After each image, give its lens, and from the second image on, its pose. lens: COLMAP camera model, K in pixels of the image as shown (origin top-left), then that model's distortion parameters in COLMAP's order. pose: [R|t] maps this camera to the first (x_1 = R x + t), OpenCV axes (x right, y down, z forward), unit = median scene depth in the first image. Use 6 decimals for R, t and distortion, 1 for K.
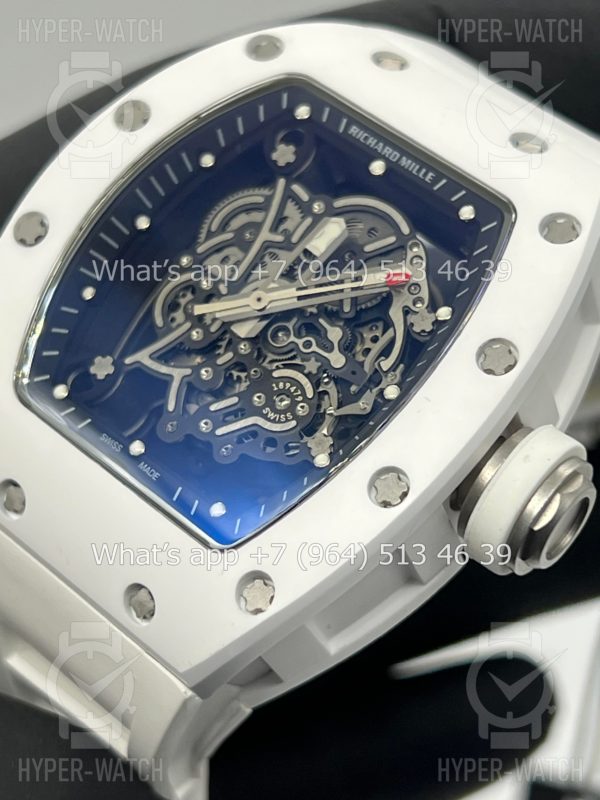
lens RADIAL K [[1895.7, 0, 300.0], [0, 1895.7, 400.0], [0, 0, 1]] dist [0.299410, -0.934844]
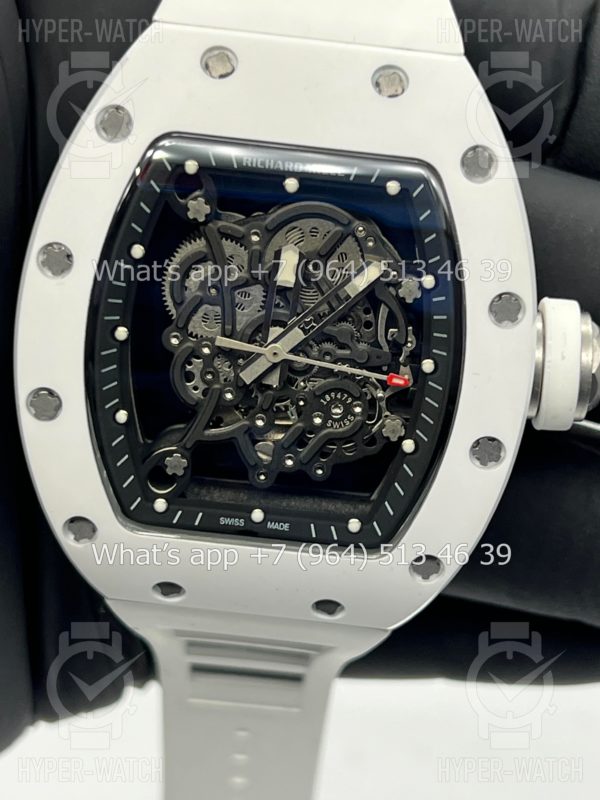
lens RADIAL K [[1895.7, 0, 300.0], [0, 1895.7, 400.0], [0, 0, 1]] dist [0.299410, -0.934844]
pose [[0.800535, -0.591956, 0.093441, -0.129155], [0.447340, 0.694011, 0.564124, -0.650784], [-0.398785, -0.409801, 0.820386, 0.067992]]
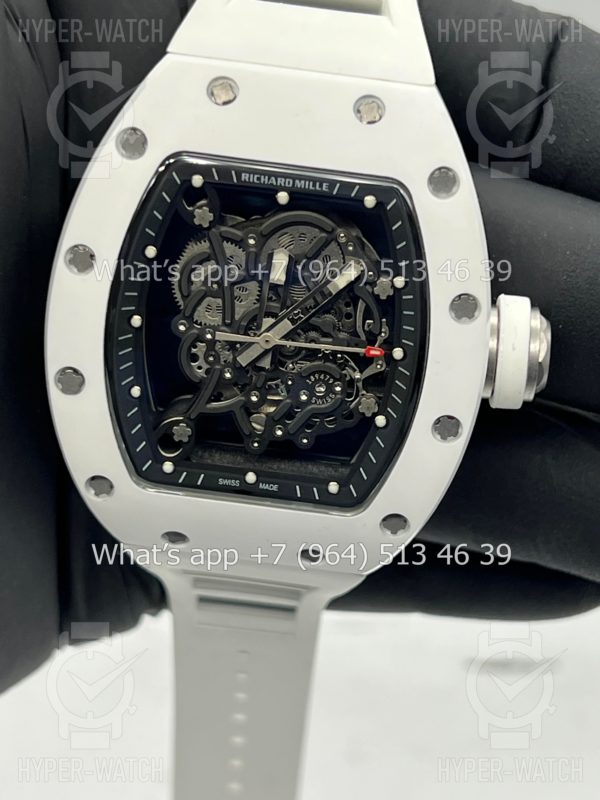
lens RADIAL K [[1895.7, 0, 300.0], [0, 1895.7, 400.0], [0, 0, 1]] dist [0.299410, -0.934844]
pose [[0.811964, -0.581600, 0.049554, -0.090708], [0.446529, 0.673576, 0.588988, -0.776510], [-0.375934, -0.456110, 0.806621, -0.077274]]
